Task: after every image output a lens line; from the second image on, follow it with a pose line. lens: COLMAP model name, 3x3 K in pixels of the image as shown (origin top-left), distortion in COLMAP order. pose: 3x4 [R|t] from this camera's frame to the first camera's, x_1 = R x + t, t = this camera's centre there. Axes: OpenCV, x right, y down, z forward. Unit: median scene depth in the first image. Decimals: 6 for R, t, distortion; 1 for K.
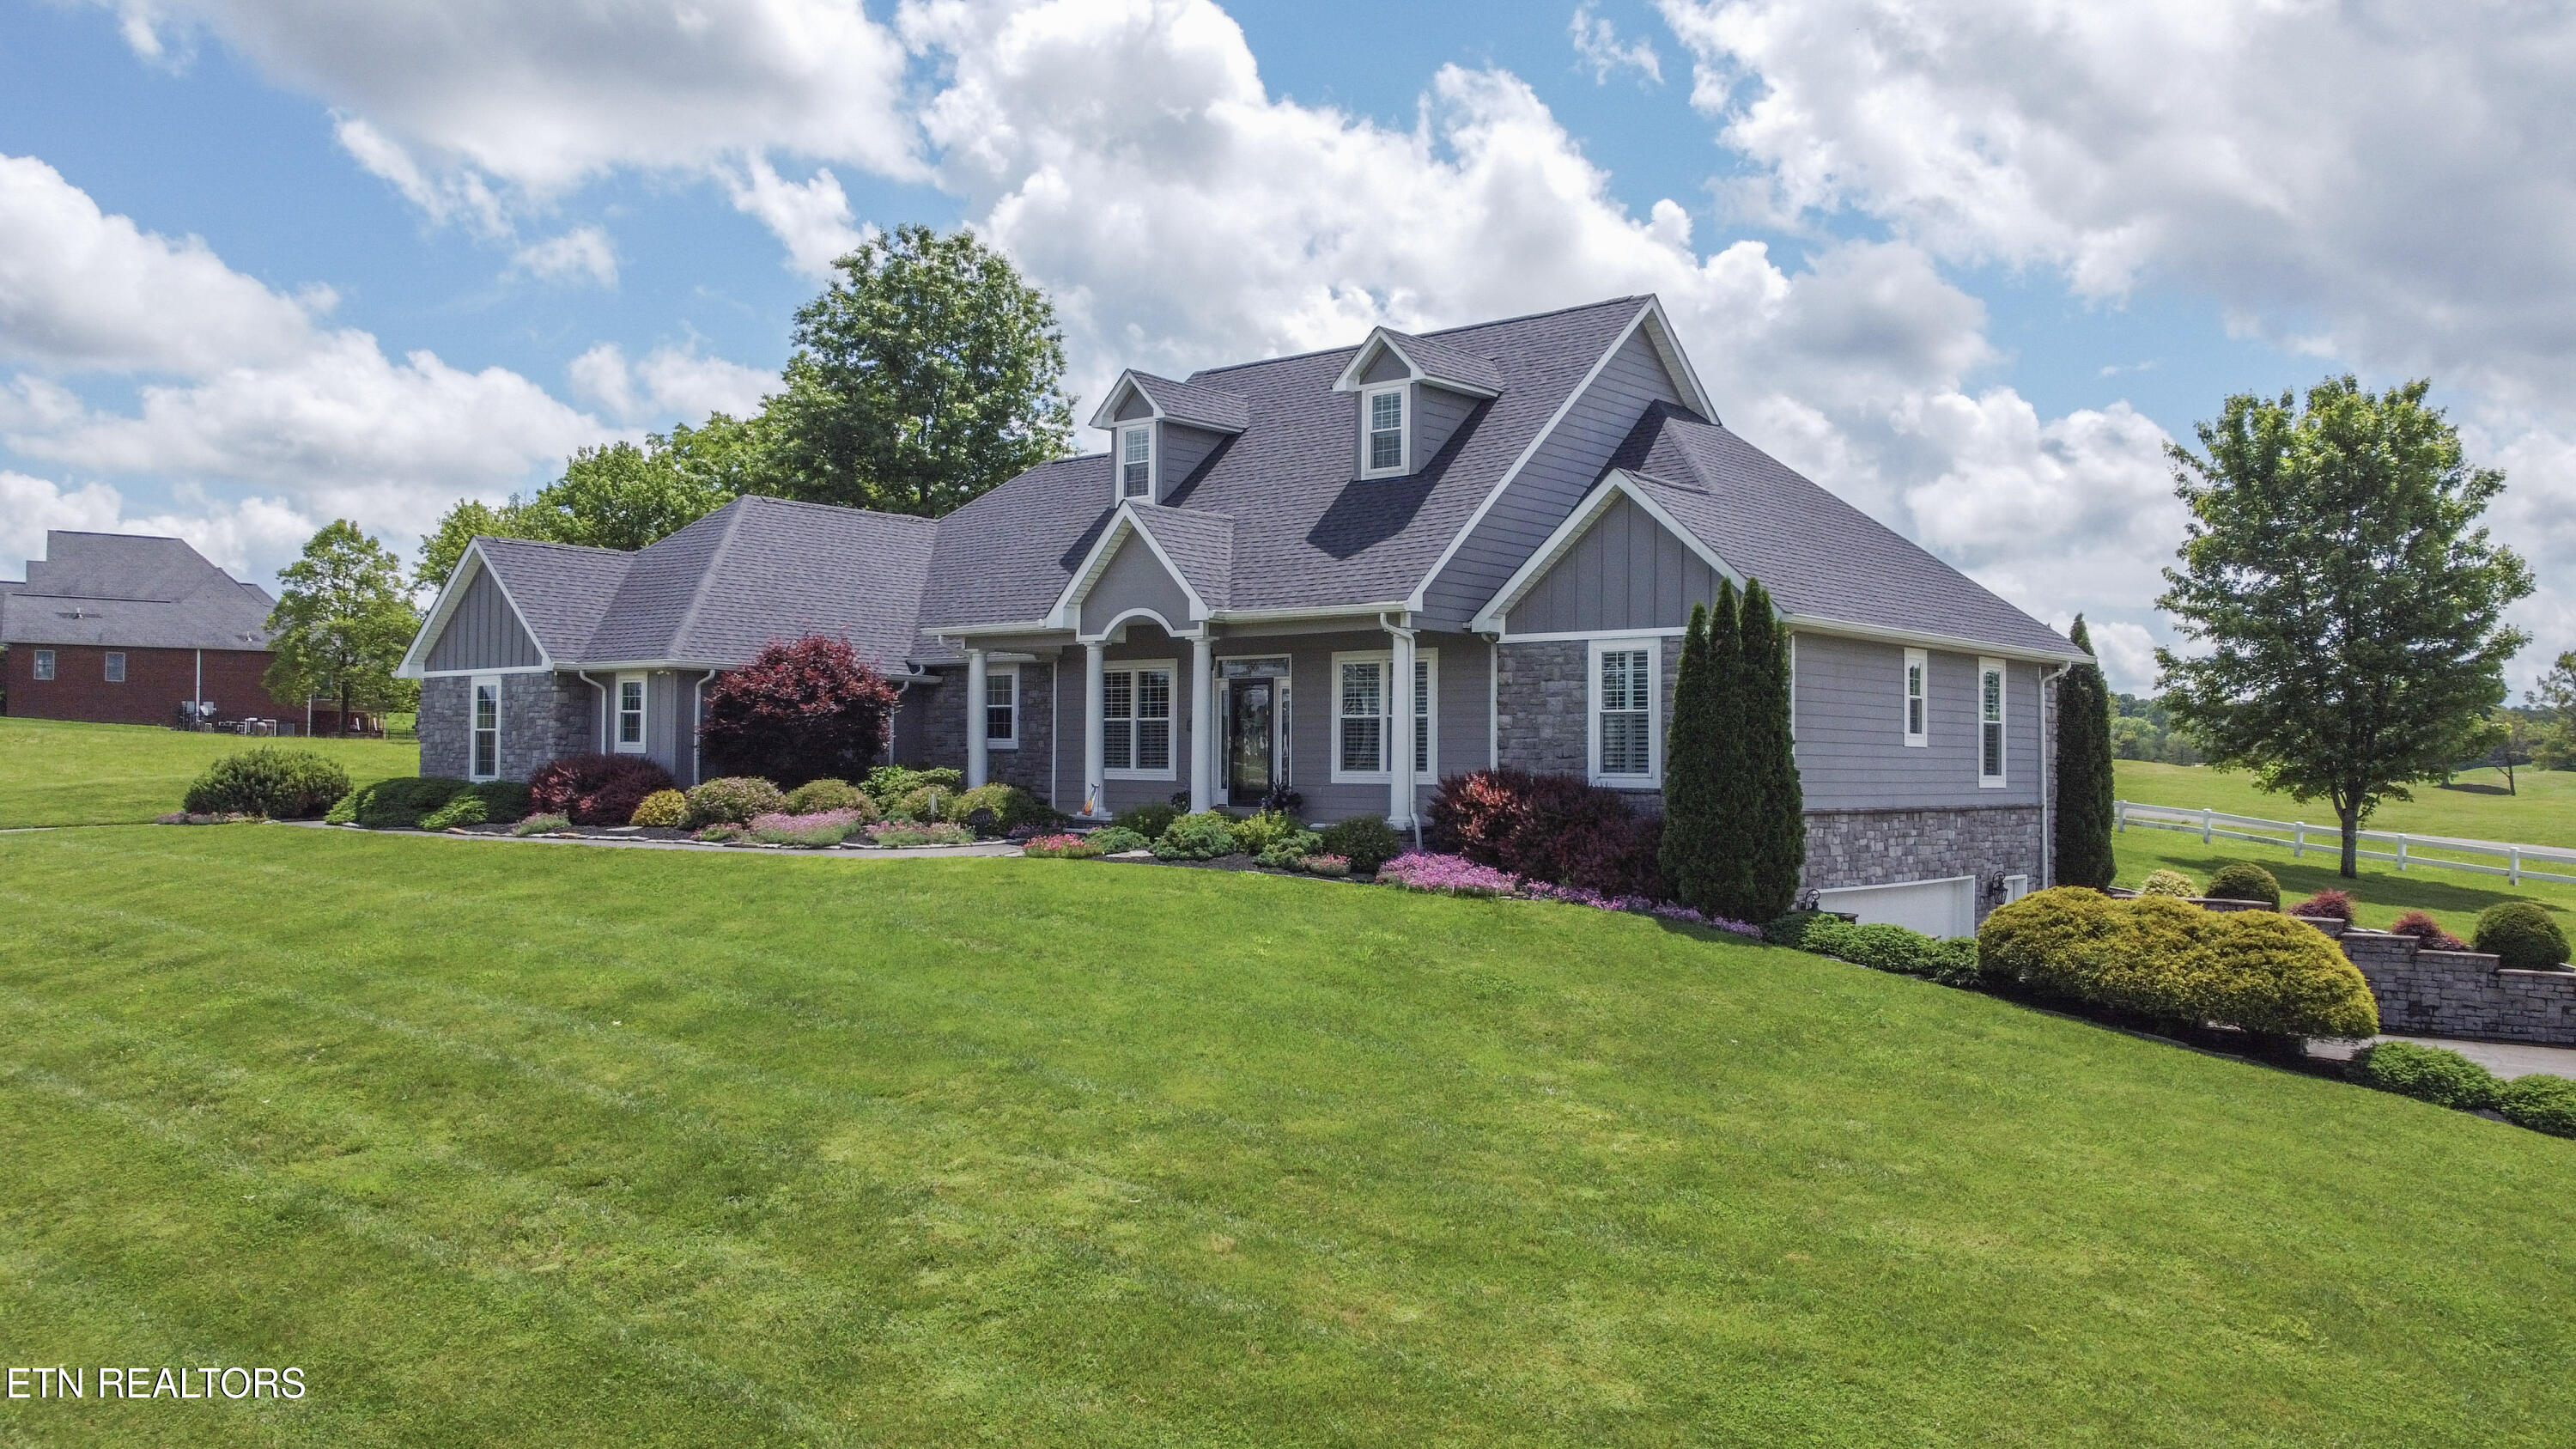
lens RADIAL K [[1943.6, 0, 1280.0], [0, 1943.6, 729.6], [0, 0, 1]] dist [0.003084, -0.004973]
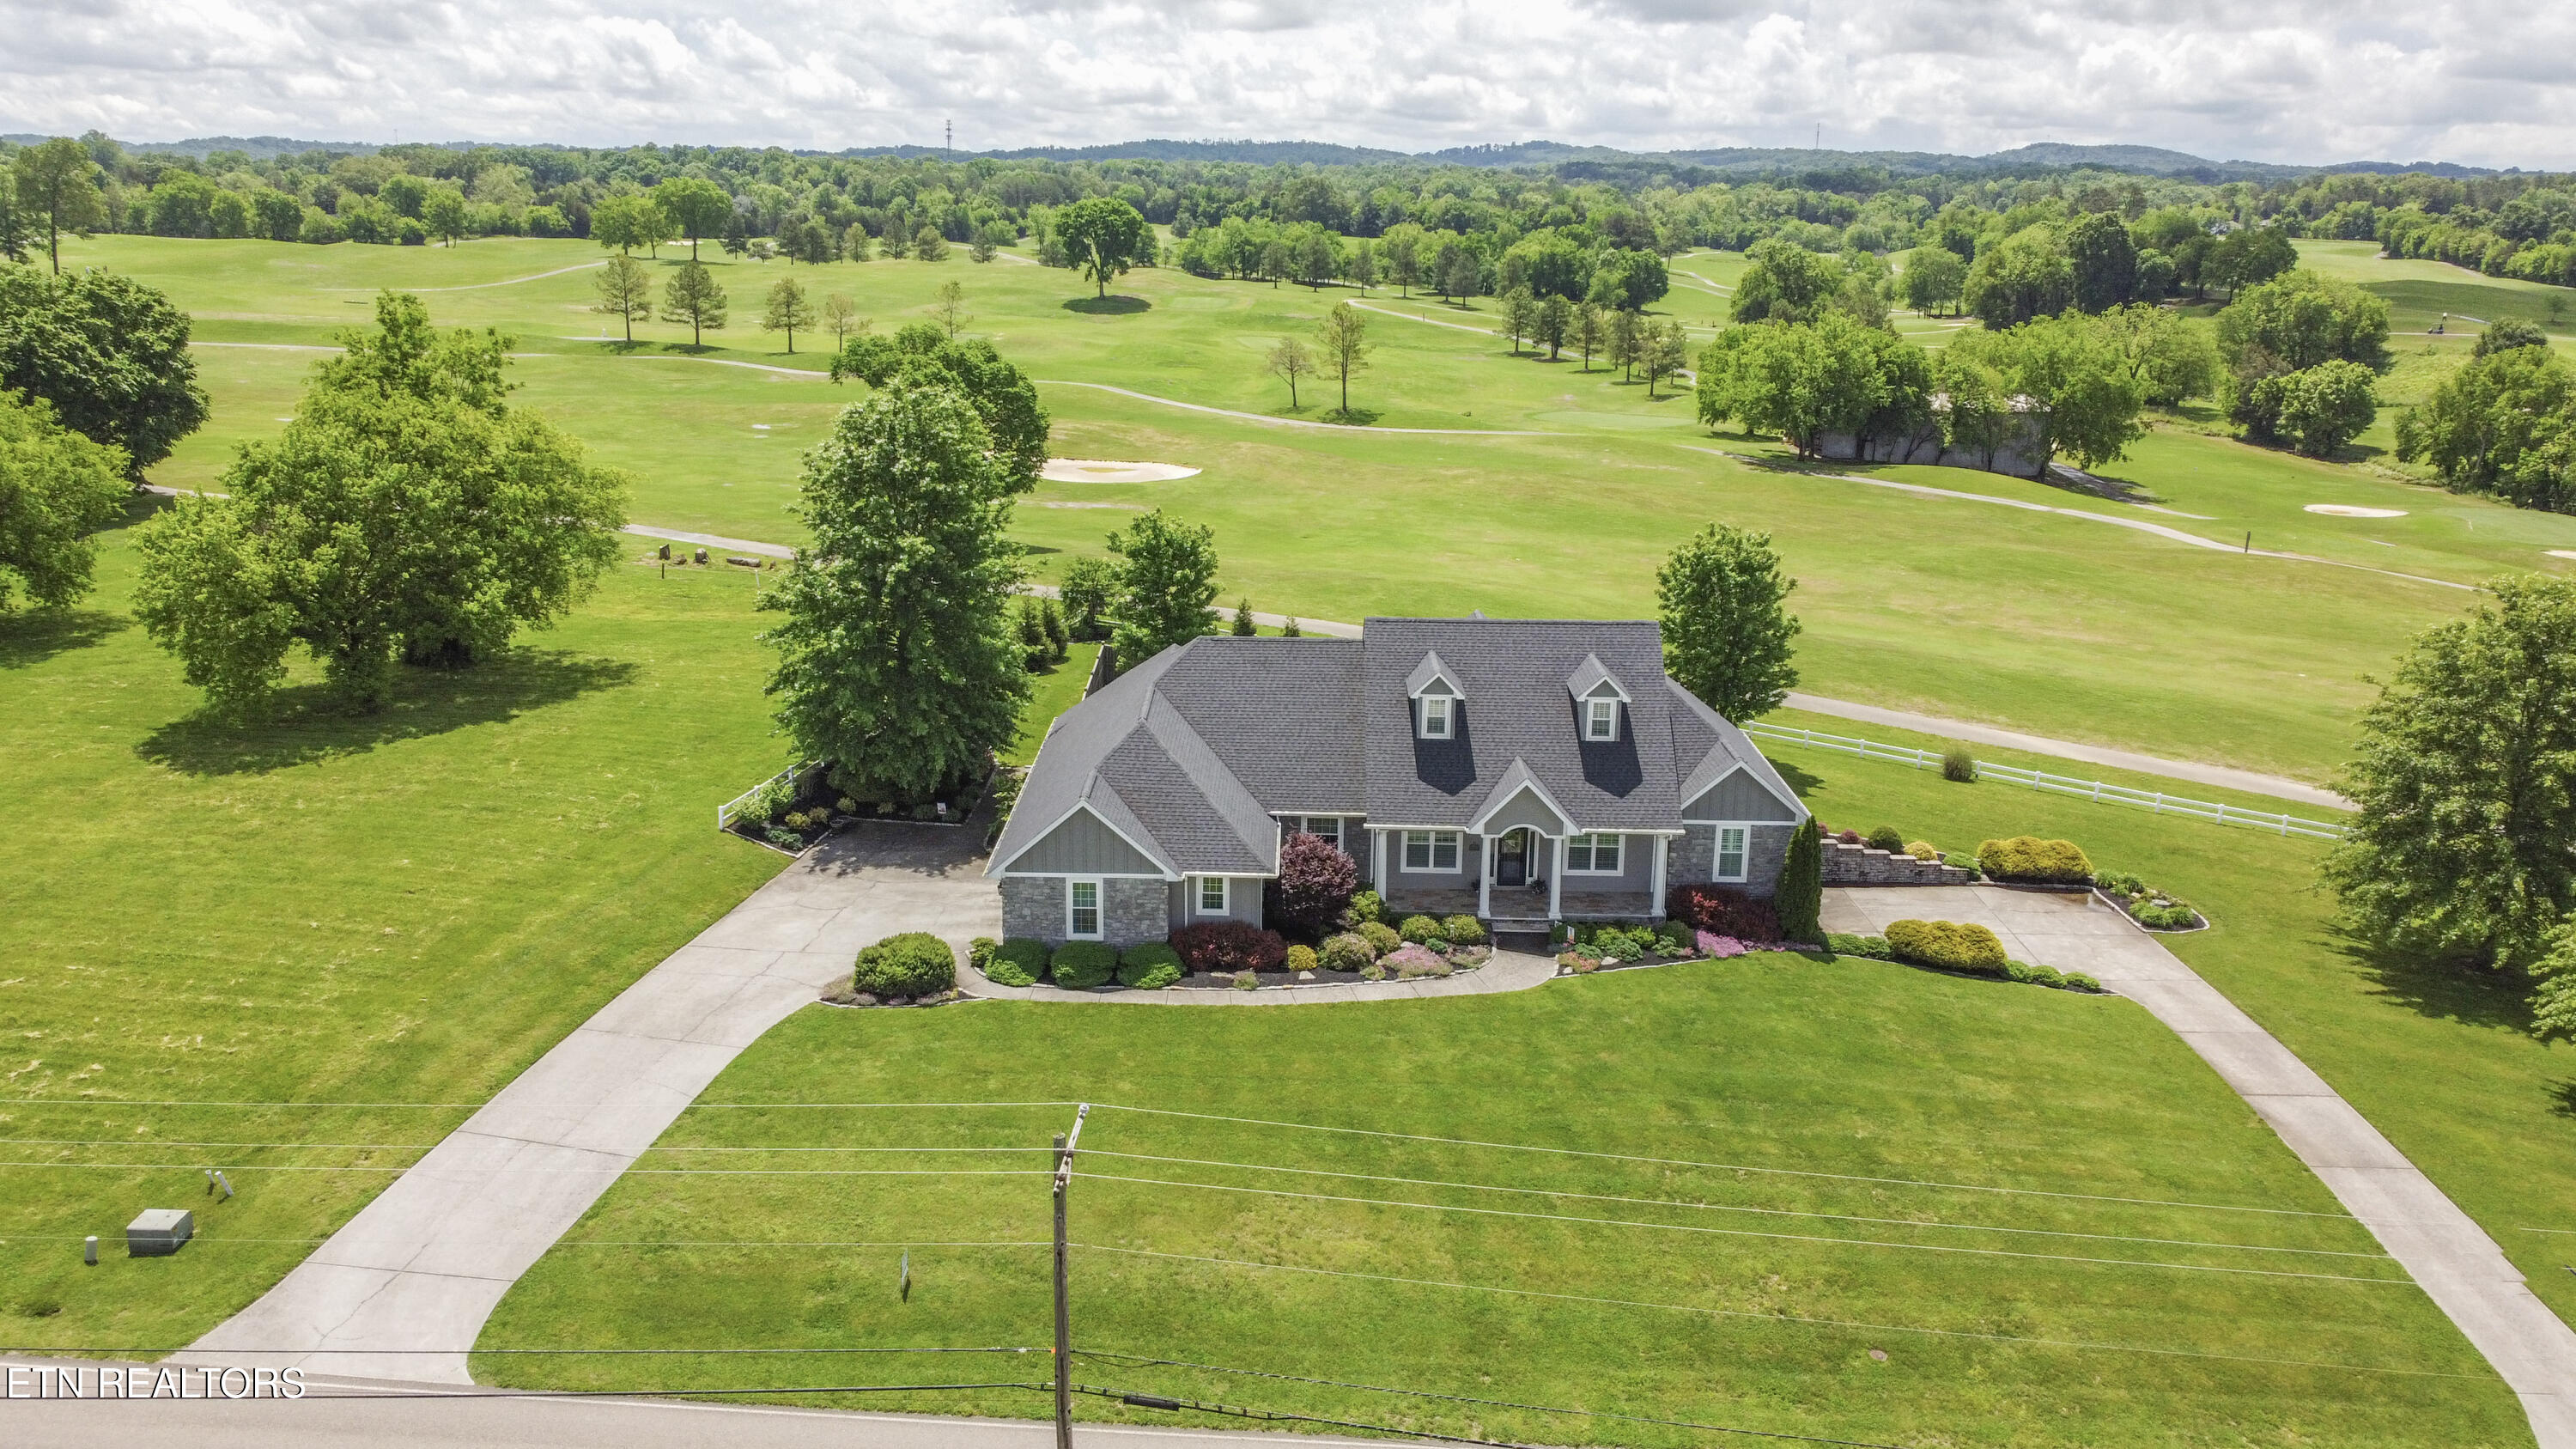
lens RADIAL K [[1943.6, 0, 1284.8], [0, 1943.6, 709.1], [0, 0, 1]] dist [0.003084, -0.004973]
pose [[0.756263, -0.165613, 0.632960, -1.532315], [-0.022623, 0.960235, 0.278273, -0.738562], [-0.653877, -0.224767, 0.722444, -0.310866]]
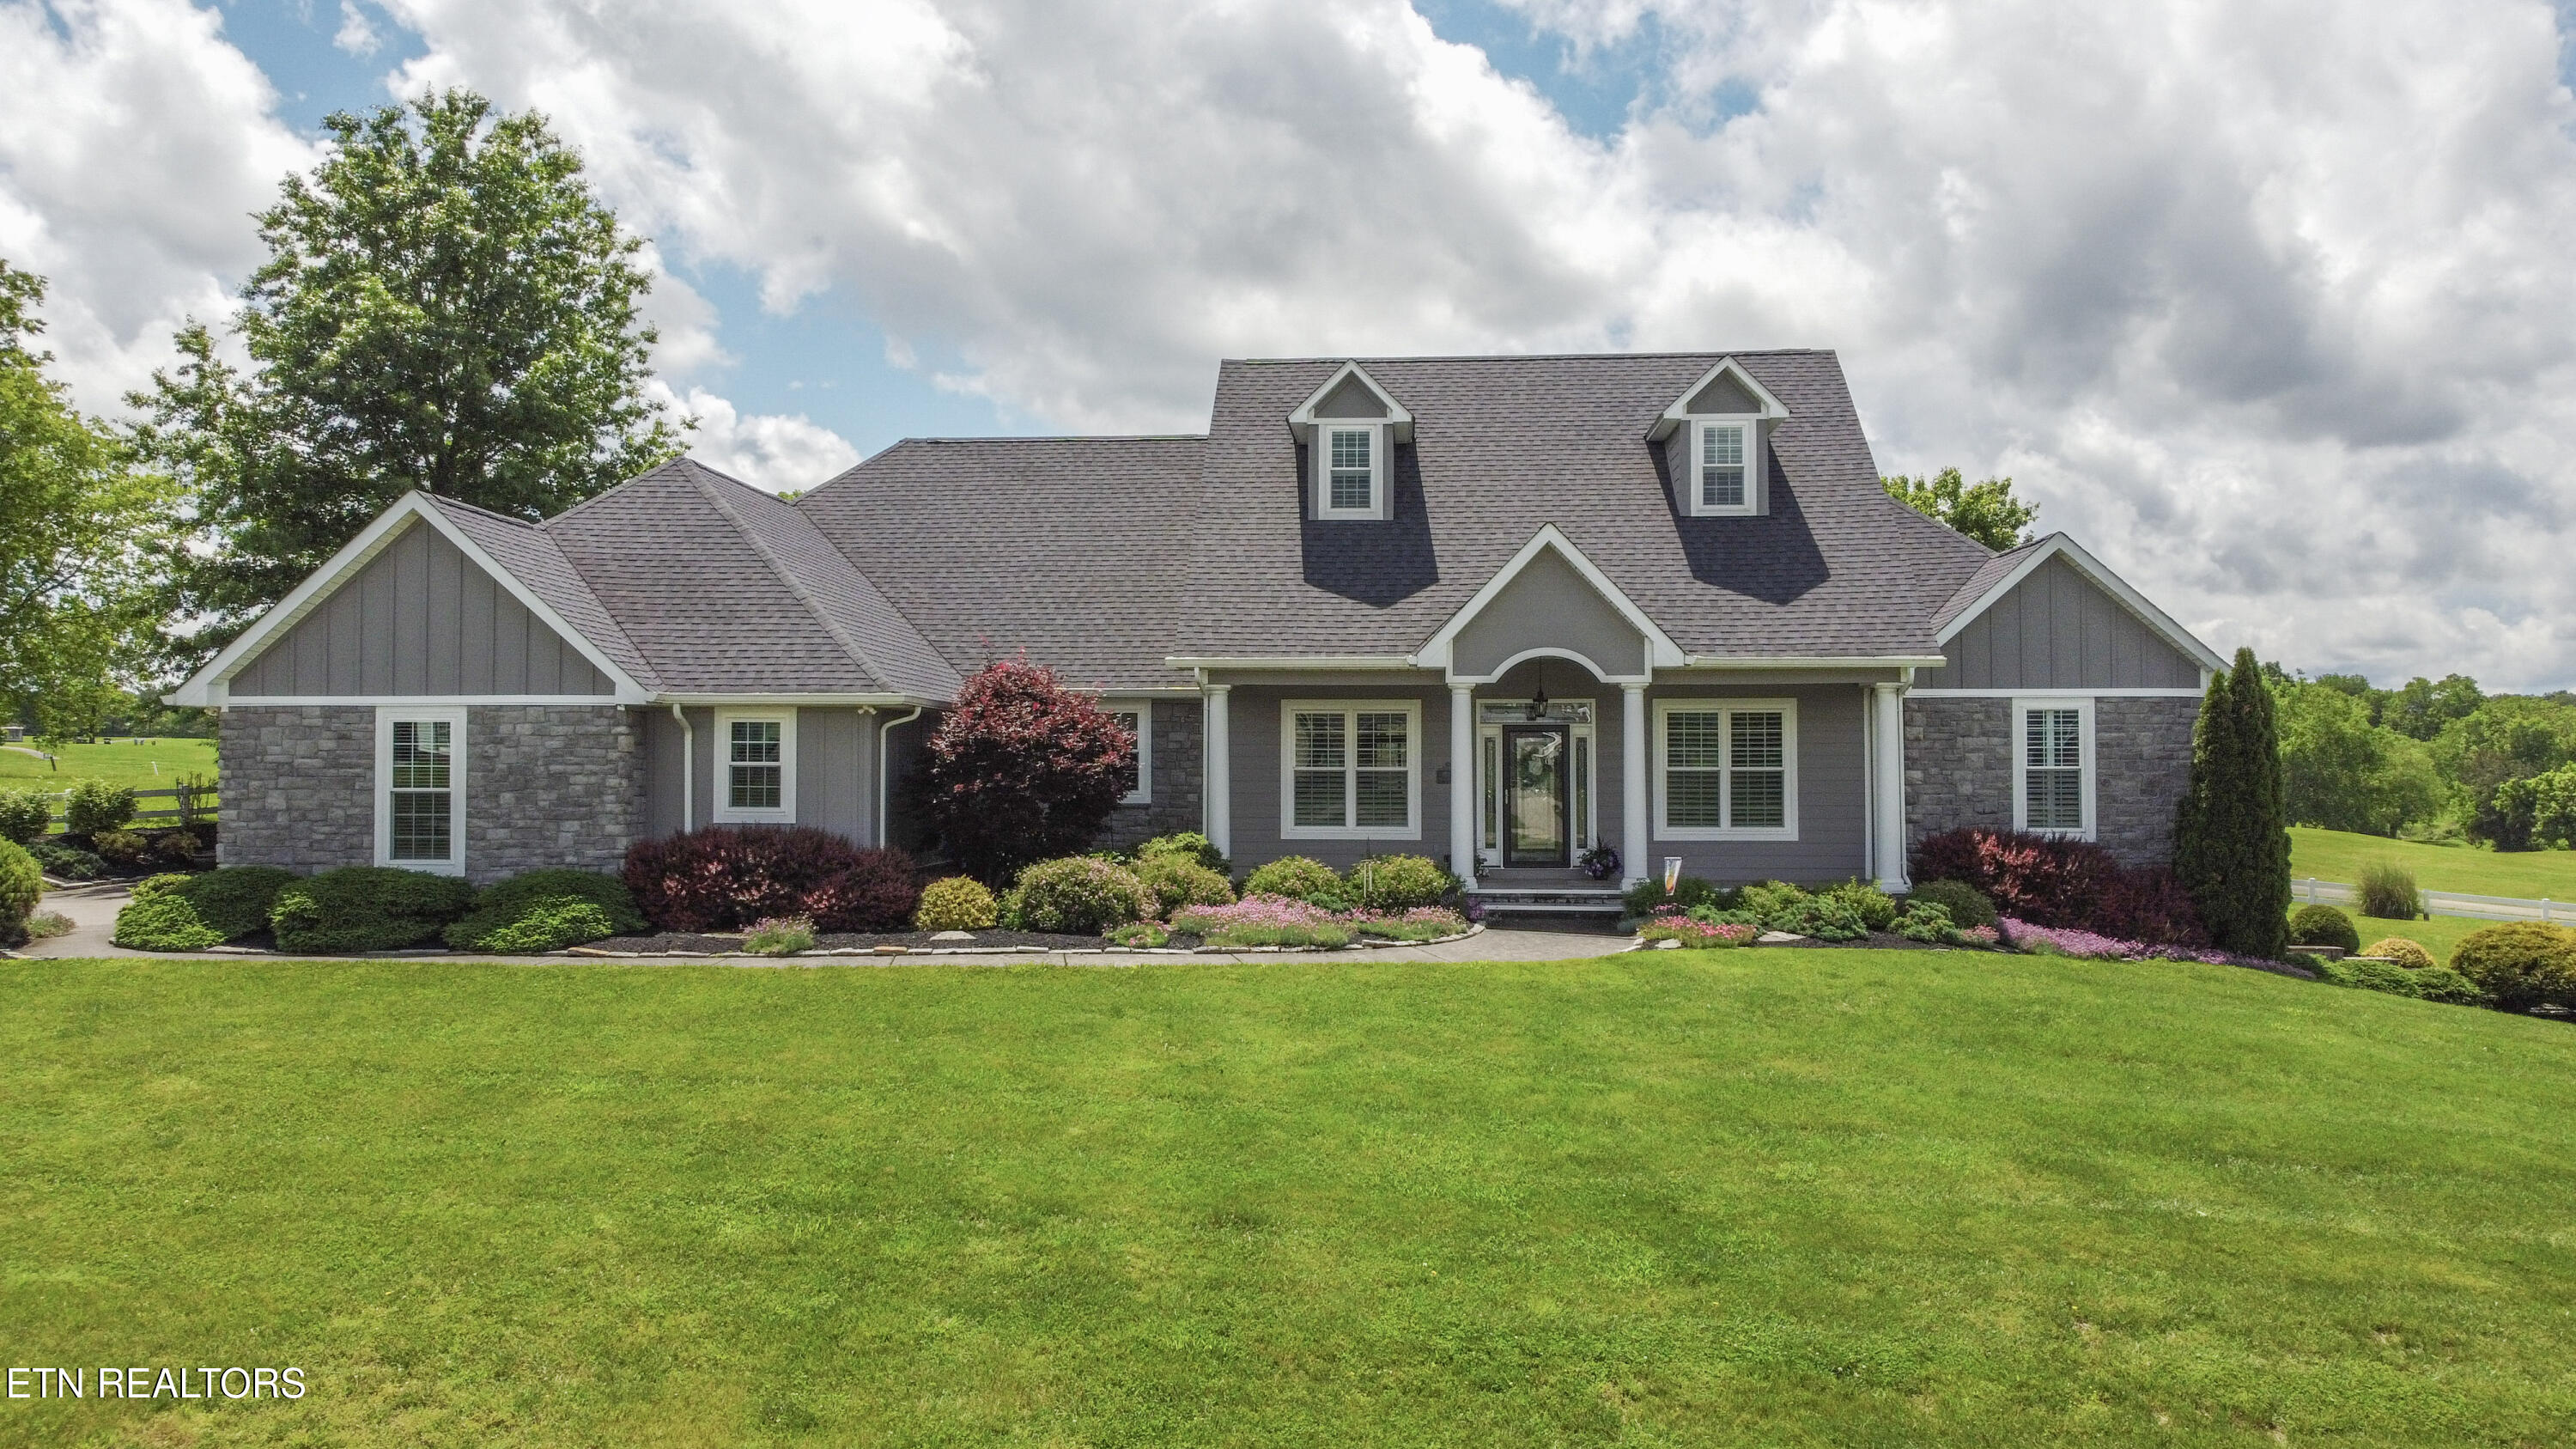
lens RADIAL K [[1943.6, 0, 1281.4], [0, 1943.6, 730.6], [0, 0, 1]] dist [0.003084, -0.004973]
pose [[0.796809, 0.000281, 0.604231, -0.676431], [-0.004249, 0.999978, 0.005138, -0.028541], [-0.604216, -0.006661, 0.796793, 0.366208]]
